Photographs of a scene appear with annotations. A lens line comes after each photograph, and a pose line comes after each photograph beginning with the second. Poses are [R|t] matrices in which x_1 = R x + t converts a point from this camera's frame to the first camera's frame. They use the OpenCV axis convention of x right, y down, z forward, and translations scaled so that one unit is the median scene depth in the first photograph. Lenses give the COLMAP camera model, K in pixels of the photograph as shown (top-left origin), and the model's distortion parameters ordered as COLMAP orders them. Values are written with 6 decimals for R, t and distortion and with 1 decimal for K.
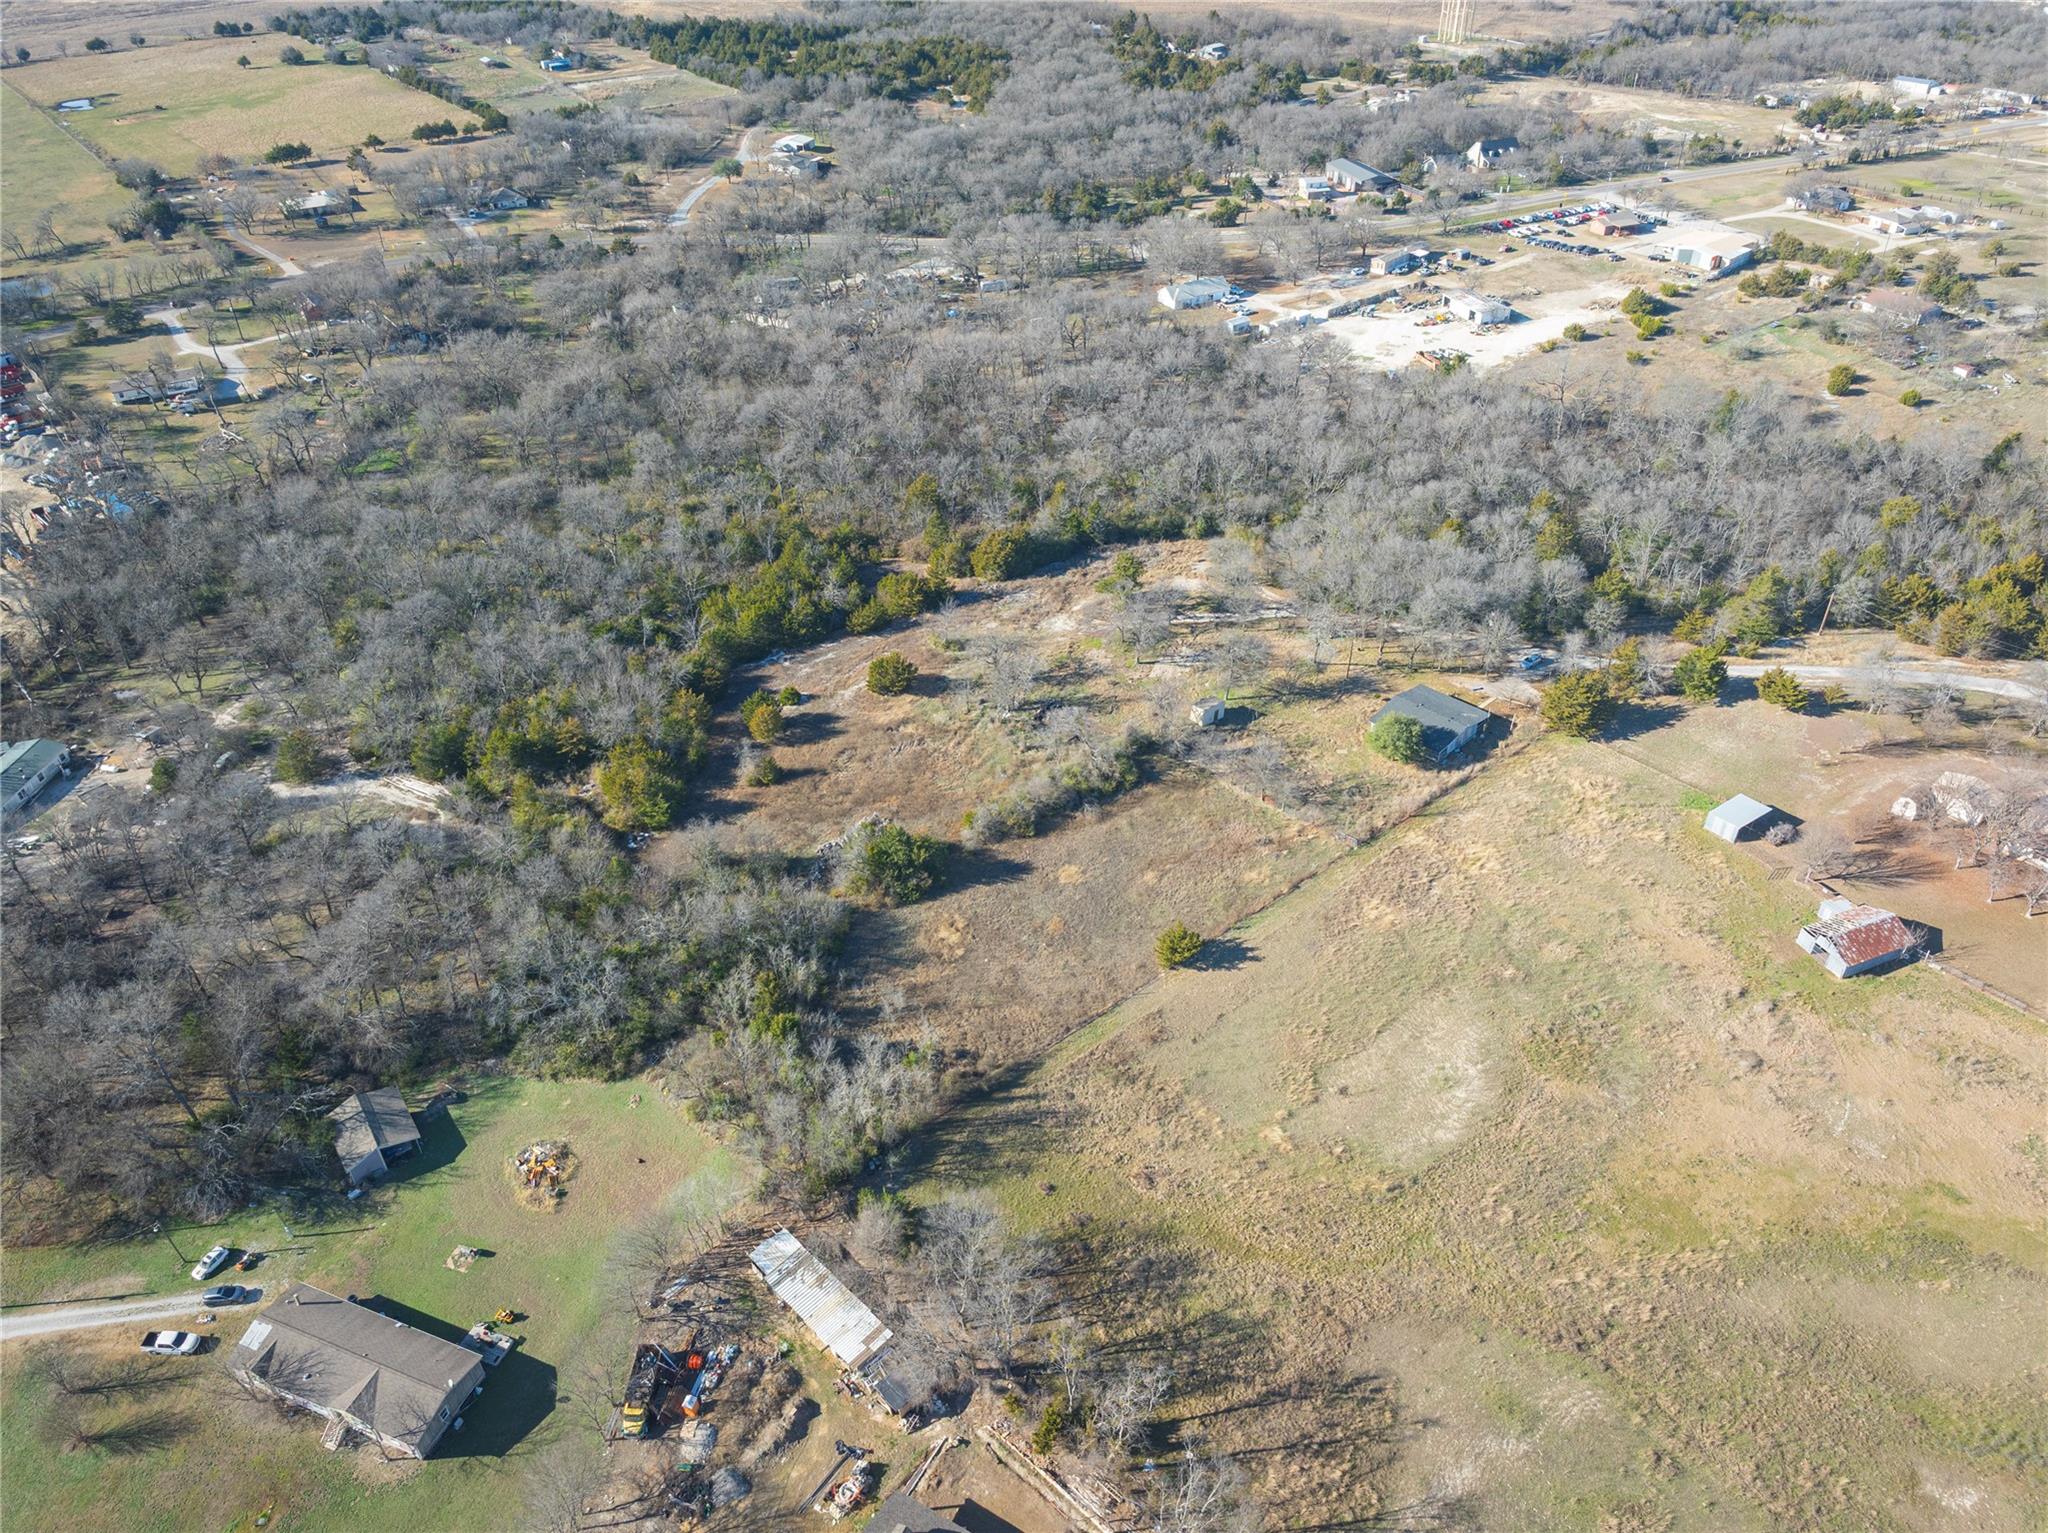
lens RADIAL K [[1440.4, 0, 1026.7], [0, 1440.4, 761.0], [0, 0, 1]] dist [-0.025863, 0.013841]
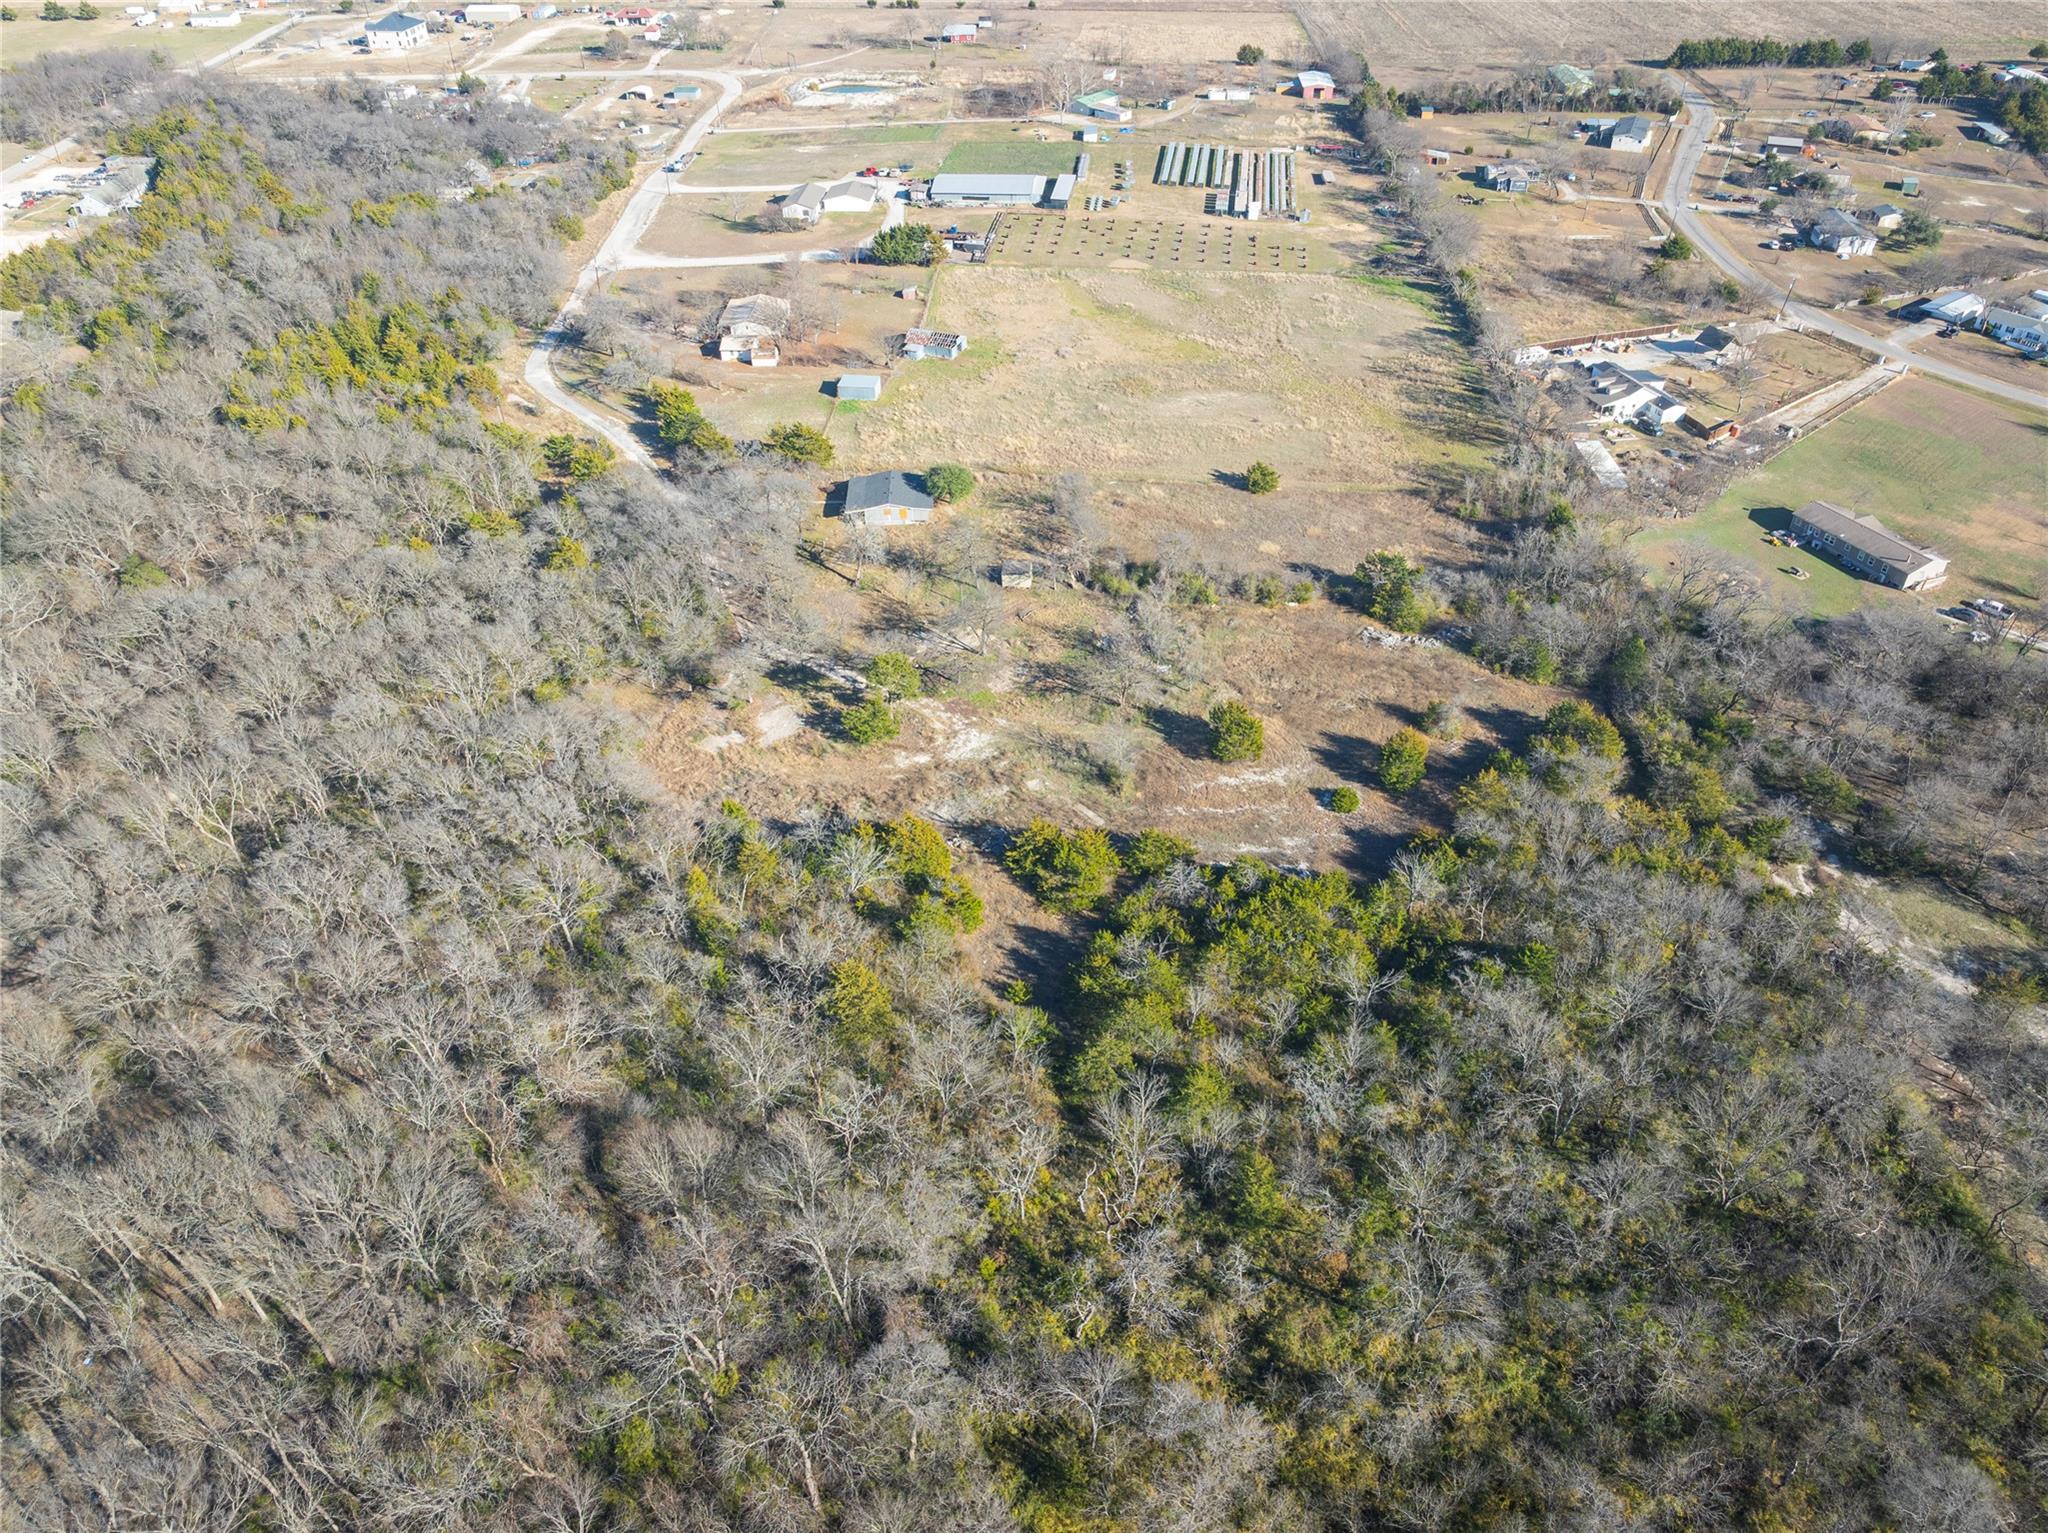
lens RADIAL K [[1440.4, 0, 1026.7], [0, 1440.4, 761.0], [0, 0, 1]] dist [-0.025863, 0.013841]
pose [[-0.737407, -0.394208, 0.548481, -0.447671], [0.411382, 0.381927, 0.827585, -0.757090], [-0.535720, 0.835902, -0.119465, 1.138650]]
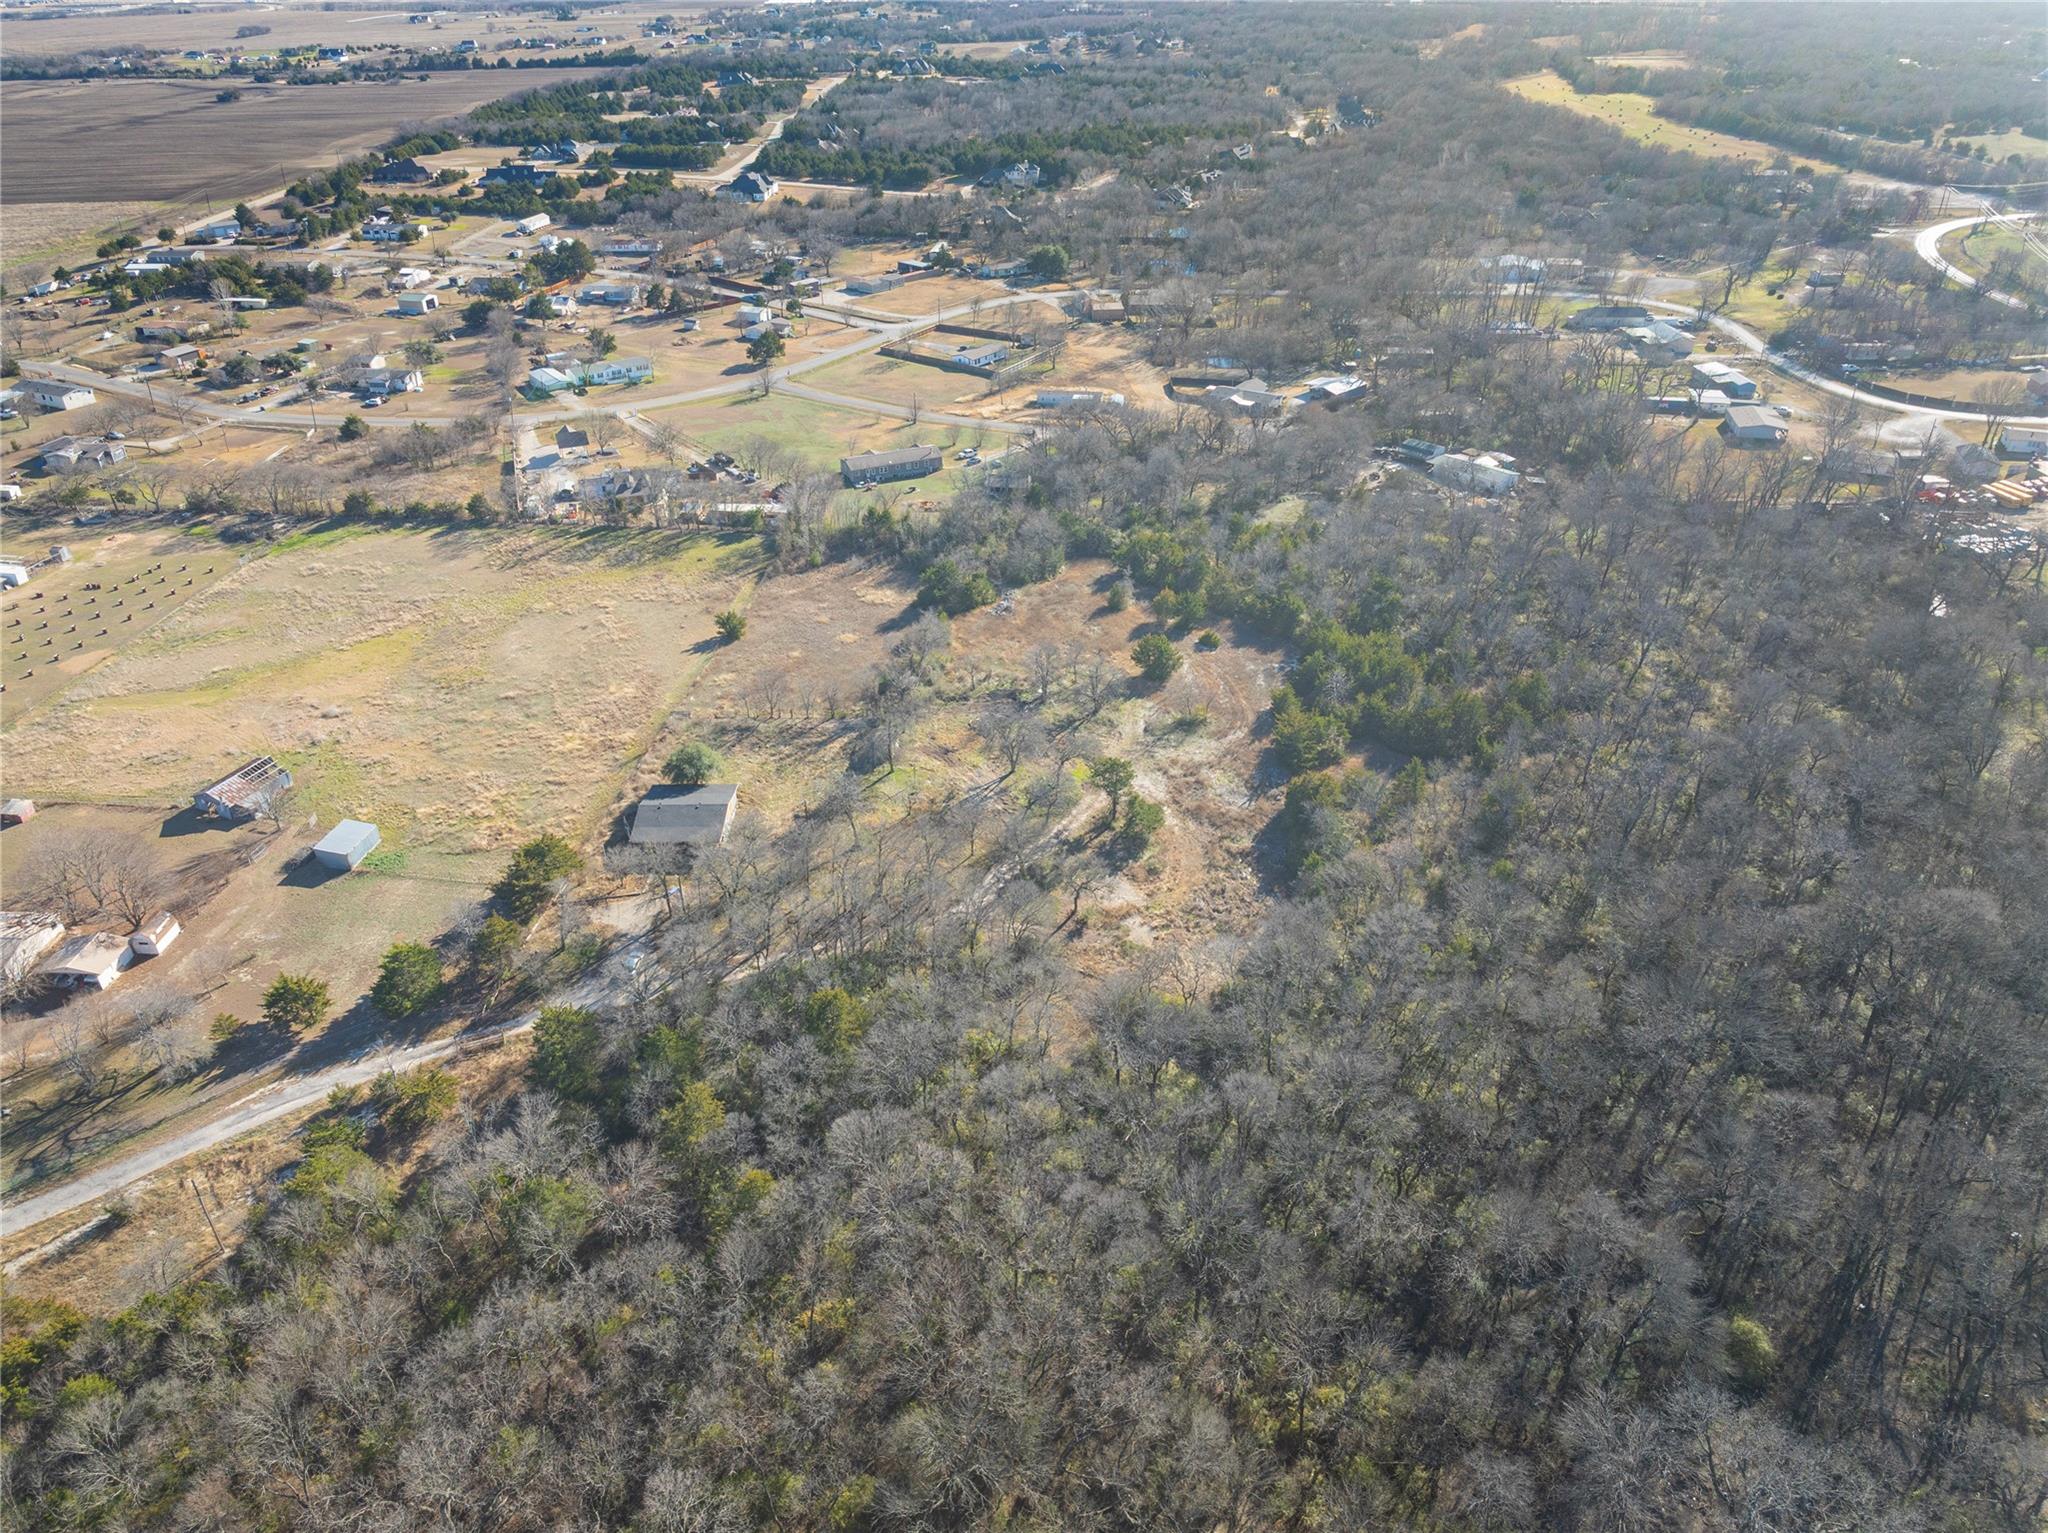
lens RADIAL K [[1440.4, 0, 1026.7], [0, 1440.4, 761.0], [0, 0, 1]] dist [-0.025863, 0.013841]
pose [[-0.696673, 0.384243, -0.605809, 0.611664], [-0.400074, 0.492854, 0.772681, -0.766221], [0.595472, 0.780674, -0.189633, 1.164350]]
